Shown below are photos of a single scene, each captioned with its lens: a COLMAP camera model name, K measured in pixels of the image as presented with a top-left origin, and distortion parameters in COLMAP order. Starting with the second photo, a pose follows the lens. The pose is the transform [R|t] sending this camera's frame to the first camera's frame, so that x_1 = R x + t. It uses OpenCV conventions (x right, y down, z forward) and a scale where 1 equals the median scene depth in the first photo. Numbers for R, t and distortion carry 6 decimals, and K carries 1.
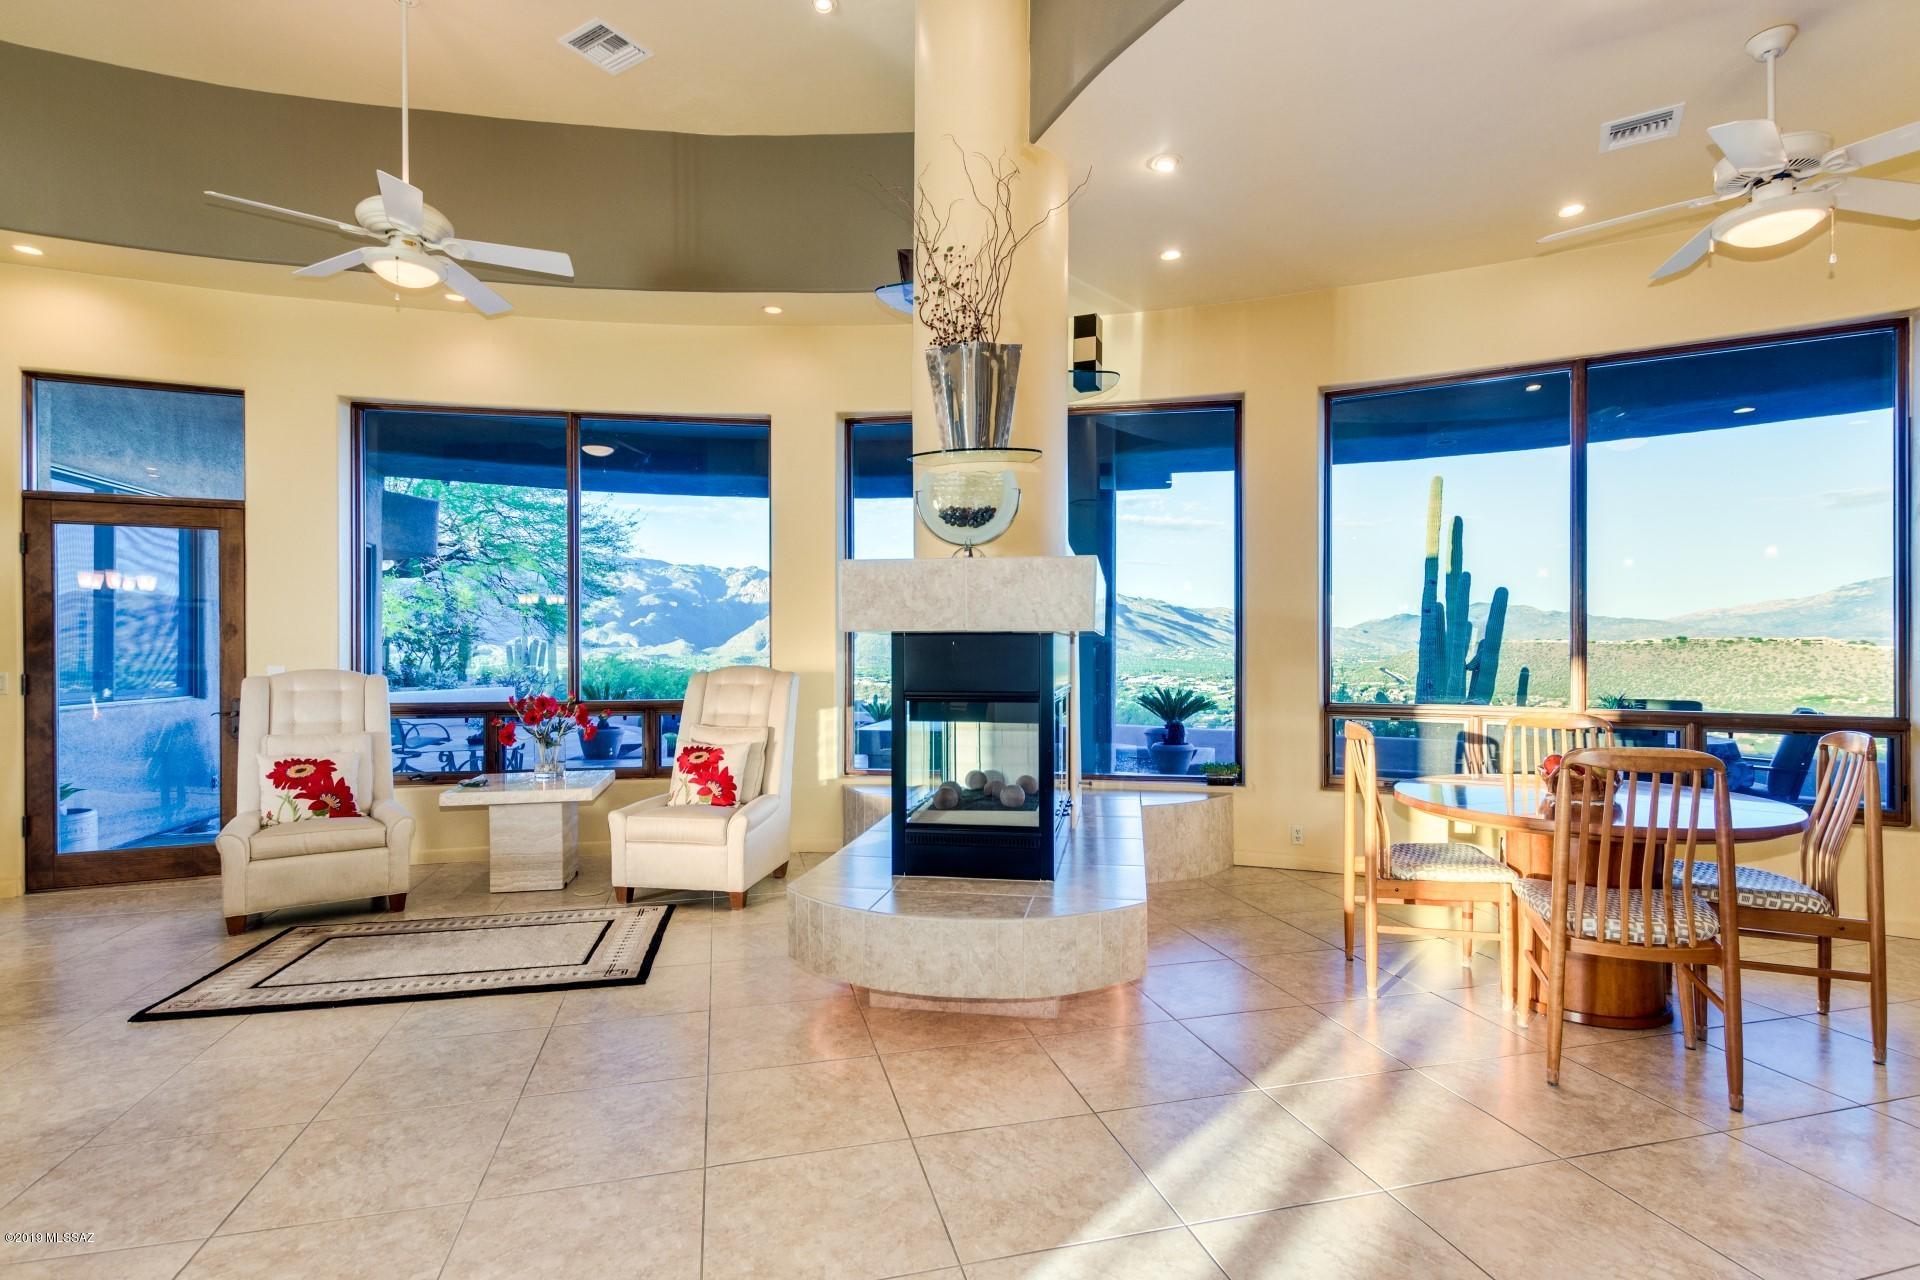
lens RADIAL K [[885.1, 0, 955.5], [0, 885.1, 646.1], [0, 0, 1]] dist [0.001601, -0.000097]
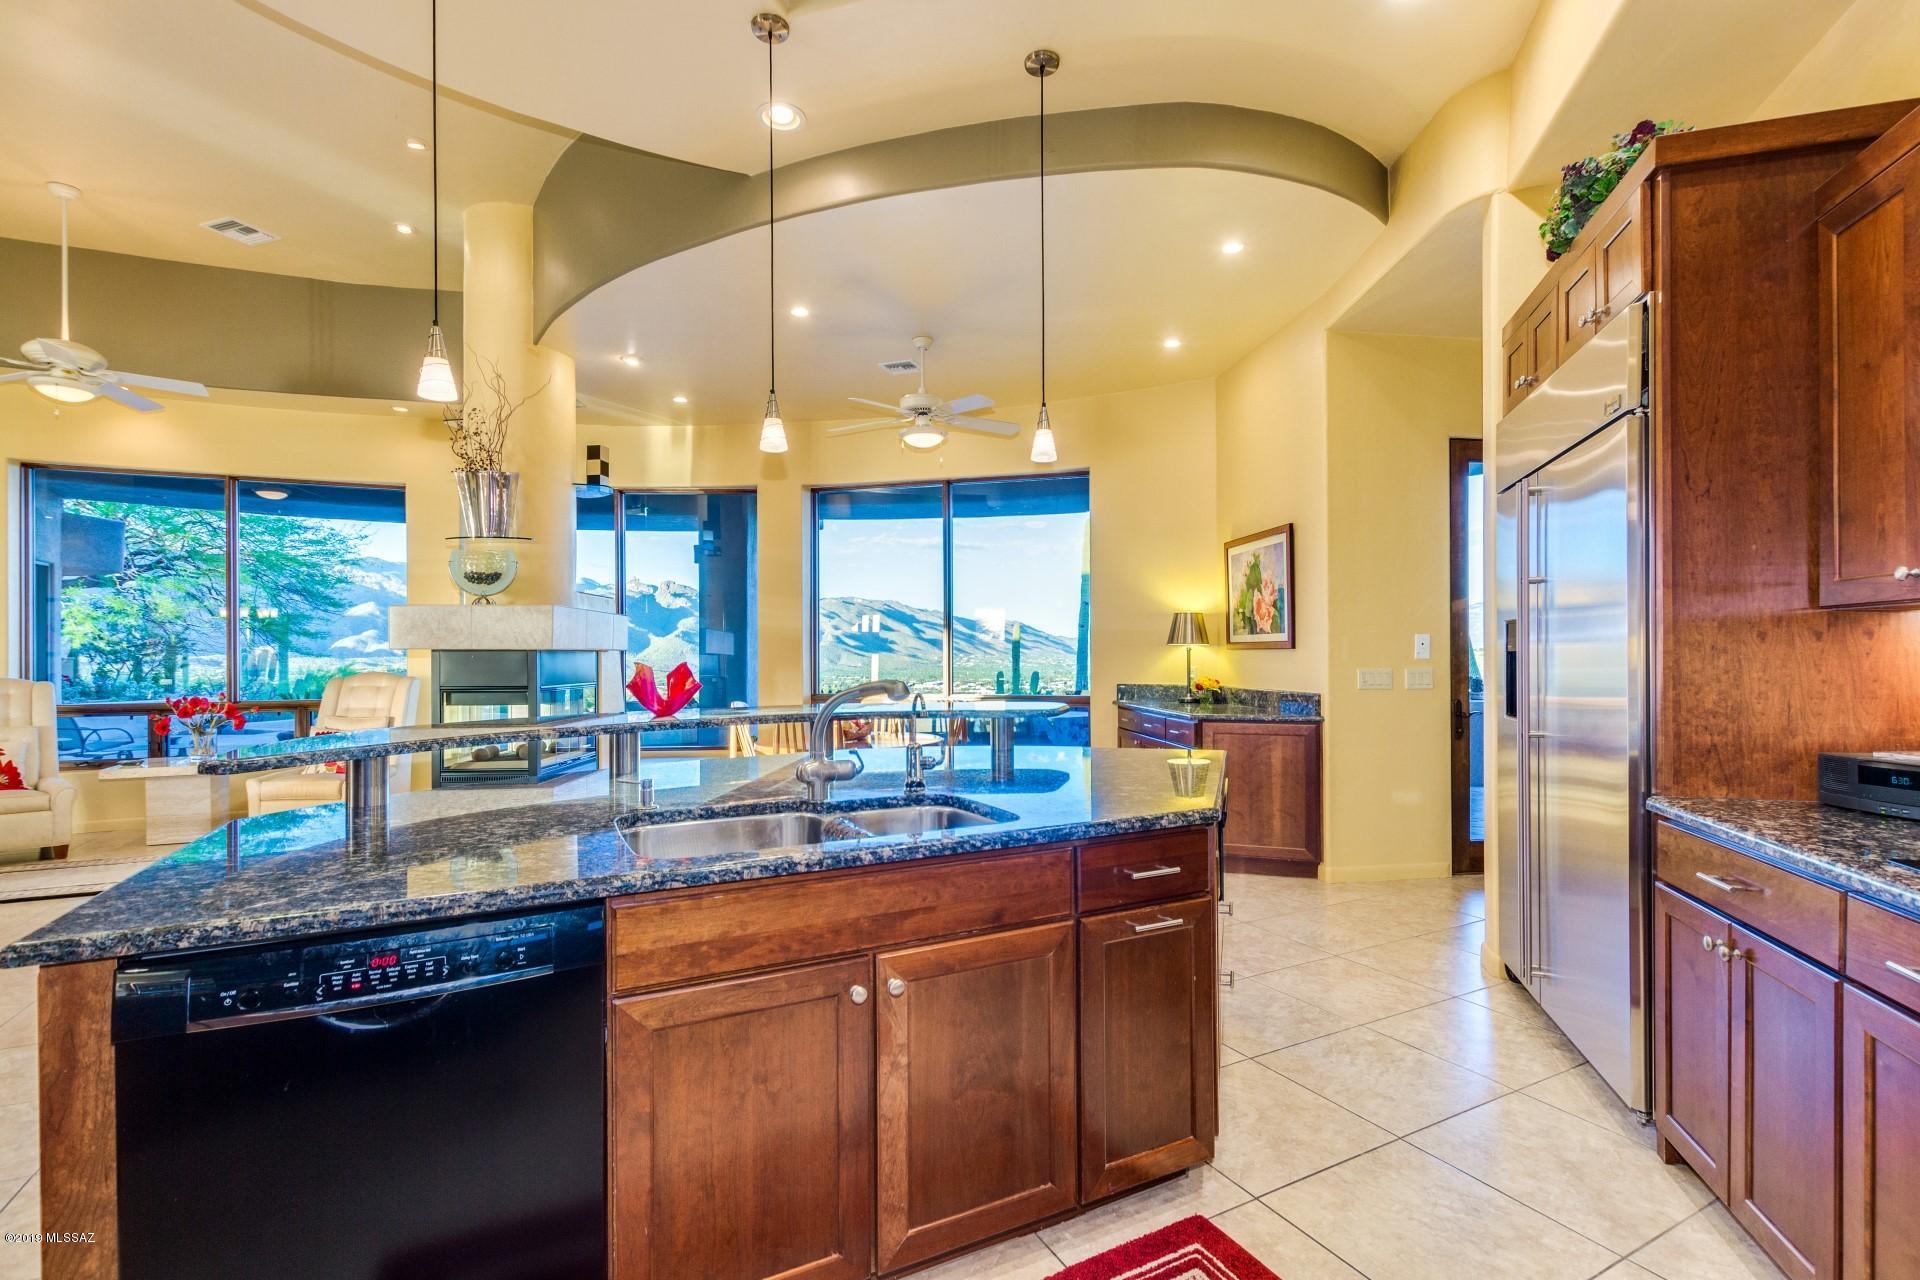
lens RADIAL K [[863.9, 0, 992.9], [0, 863.9, 652.4], [0, 0, 1]] dist [-0.000638, -0.003969]
pose [[0.970993, -0.003651, 0.239081, 0.377121], [0.003964, 0.999992, -0.000832, -0.003936], [-0.239076, 0.001755, 0.970999, -0.524483]]
